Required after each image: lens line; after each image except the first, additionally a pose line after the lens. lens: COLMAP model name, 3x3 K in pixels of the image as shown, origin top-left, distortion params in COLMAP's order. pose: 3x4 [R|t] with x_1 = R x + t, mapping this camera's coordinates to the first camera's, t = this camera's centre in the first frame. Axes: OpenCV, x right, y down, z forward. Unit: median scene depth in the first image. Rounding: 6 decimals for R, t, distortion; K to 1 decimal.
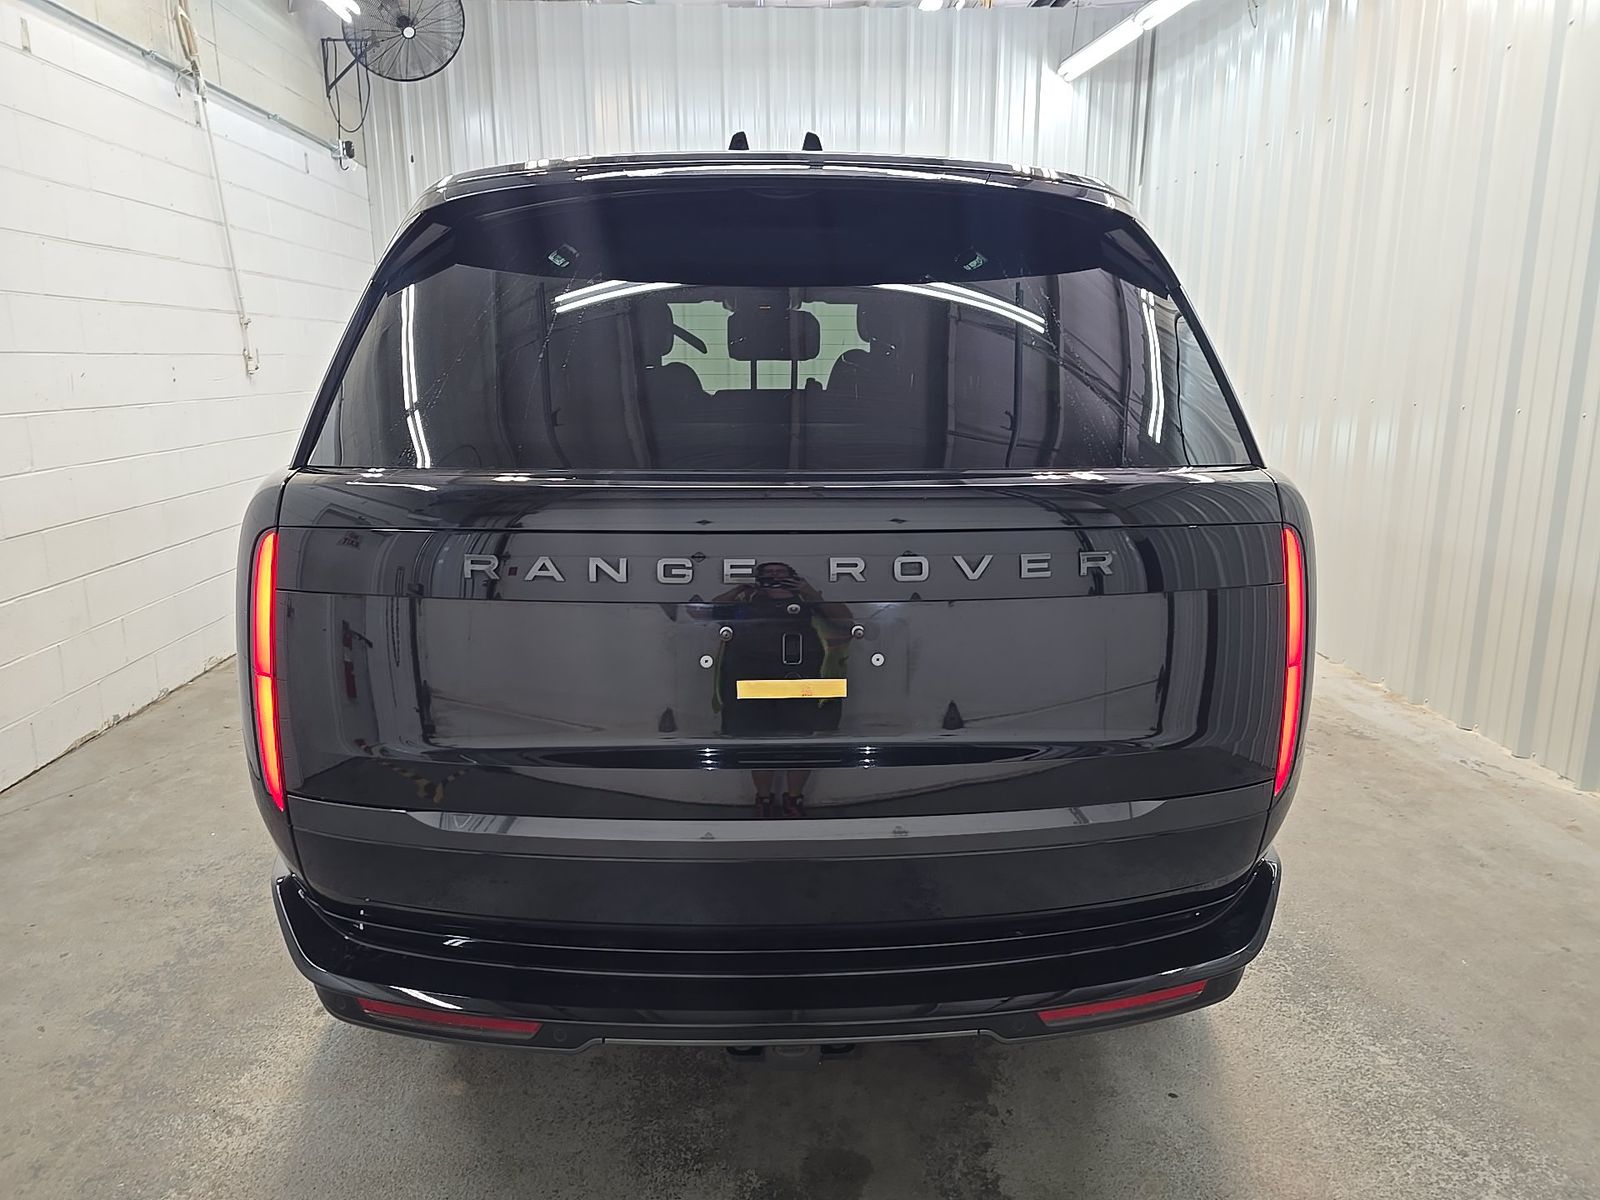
lens RADIAL K [[1106.7, 0, 800.0], [0, 1106.7, 600.0], [0, 0, 1]] dist [0.067317, -0.067399]
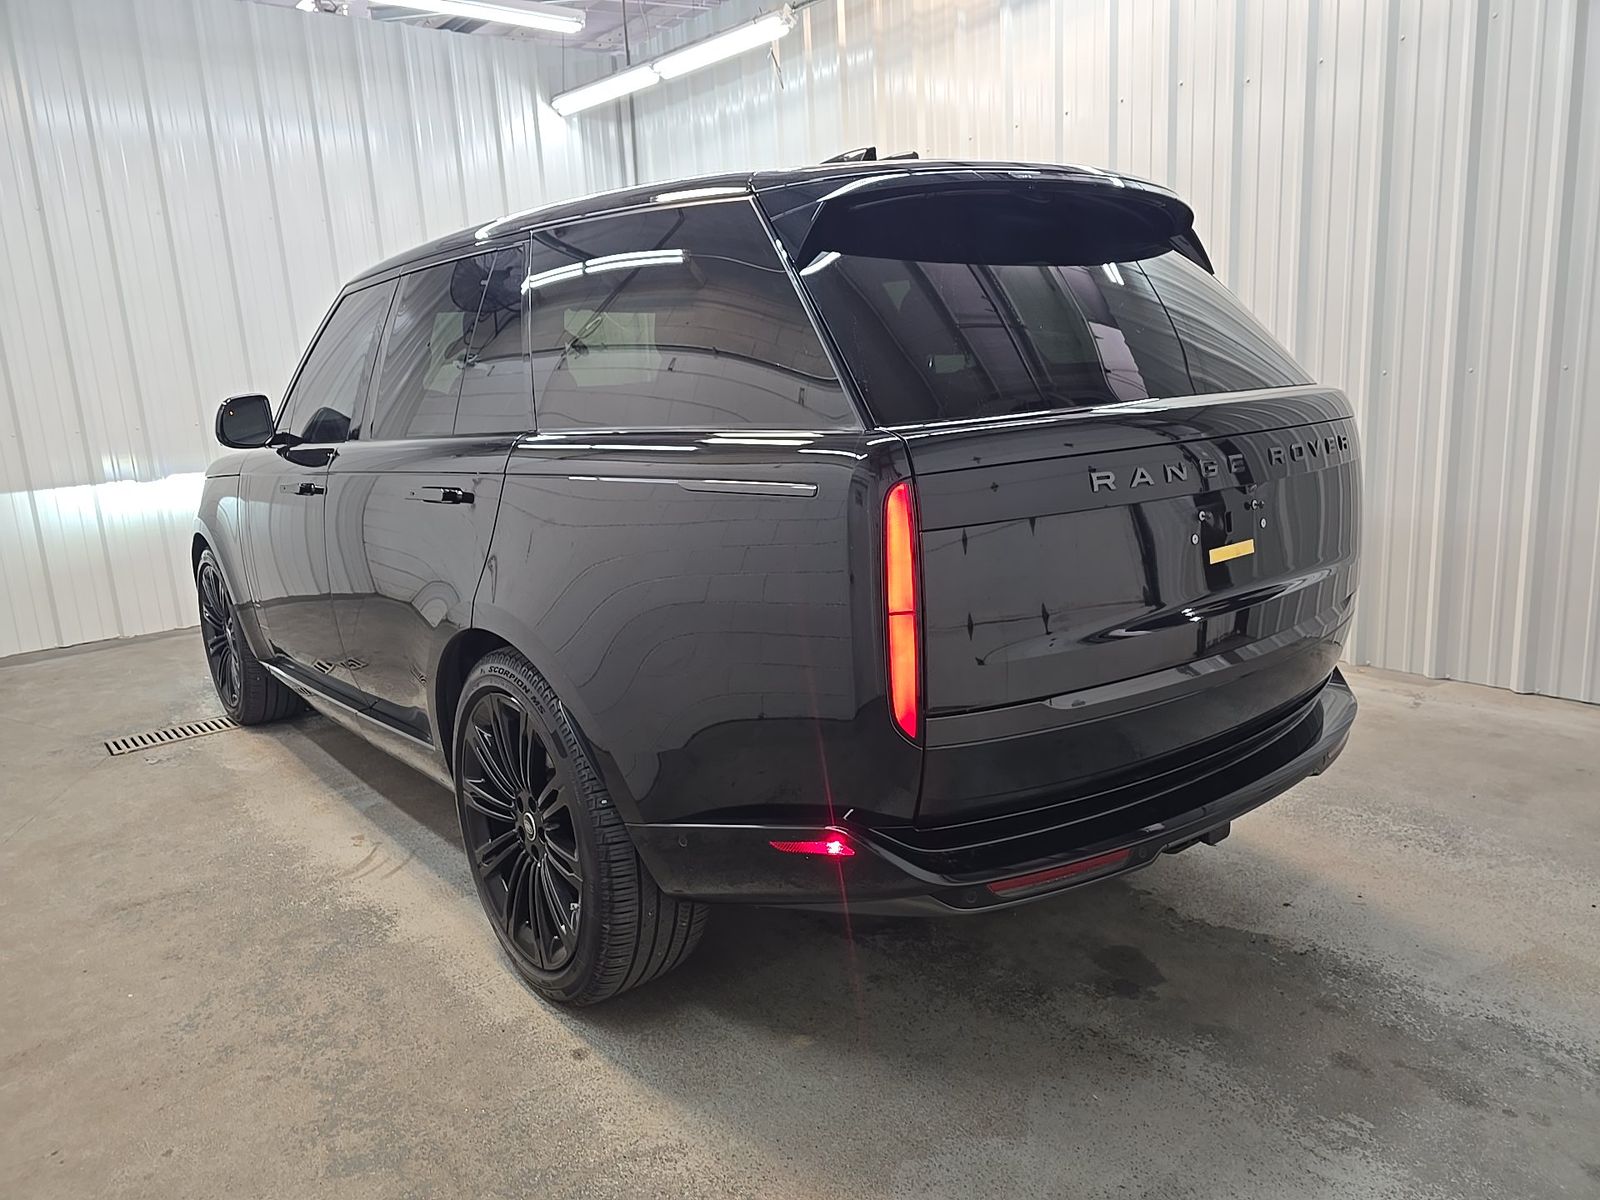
lens RADIAL K [[1106.7, 0, 800.0], [0, 1106.7, 600.0], [0, 0, 1]] dist [0.067317, -0.067399]
pose [[0.797001, -0.161314, 0.582038, -0.872519], [0.178873, 0.983484, 0.027640, 0.003701], [-0.576883, 0.082082, 0.812692, 0.130359]]
